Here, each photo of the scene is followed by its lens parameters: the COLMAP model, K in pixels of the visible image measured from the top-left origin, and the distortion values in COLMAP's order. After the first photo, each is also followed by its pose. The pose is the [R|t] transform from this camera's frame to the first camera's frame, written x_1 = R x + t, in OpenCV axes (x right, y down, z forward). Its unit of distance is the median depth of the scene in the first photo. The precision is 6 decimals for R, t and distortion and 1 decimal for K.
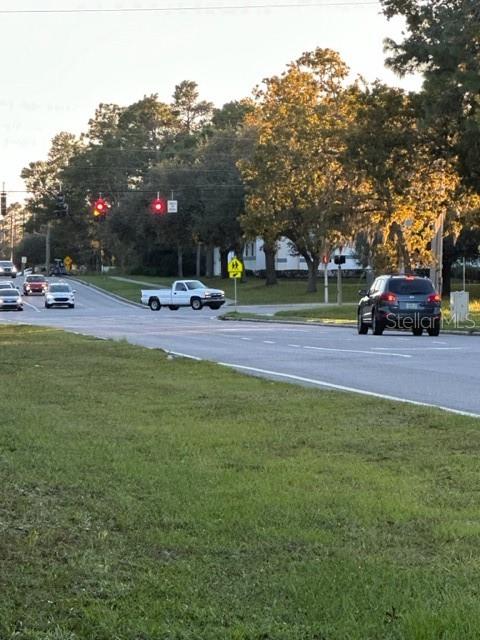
lens RADIAL K [[3058.5, 0, 240.0], [0, 3058.5, 320.0], [0, 0, 1]] dist [-0.120948, 5.638456]
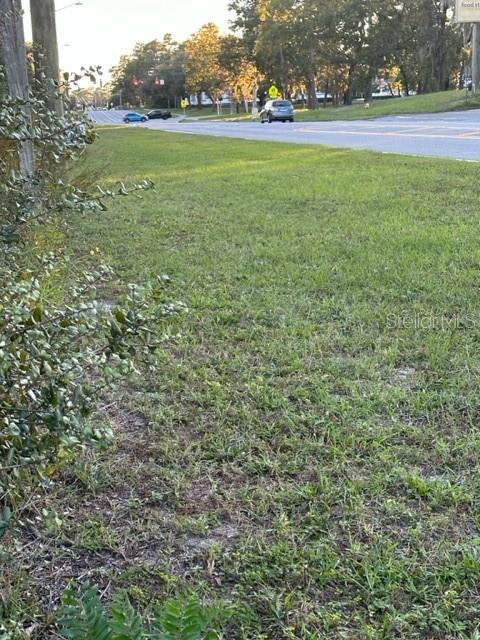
lens RADIAL K [[1161.7, 0, 240.0], [0, 1161.7, 320.0], [0, 0, 1]] dist [0.287112, -0.036037]
pose [[0.998571, -0.046671, 0.026016, 0.010316], [0.041777, 0.985506, 0.164417, 0.003514], [-0.033312, -0.163095, 0.986048, -0.103225]]
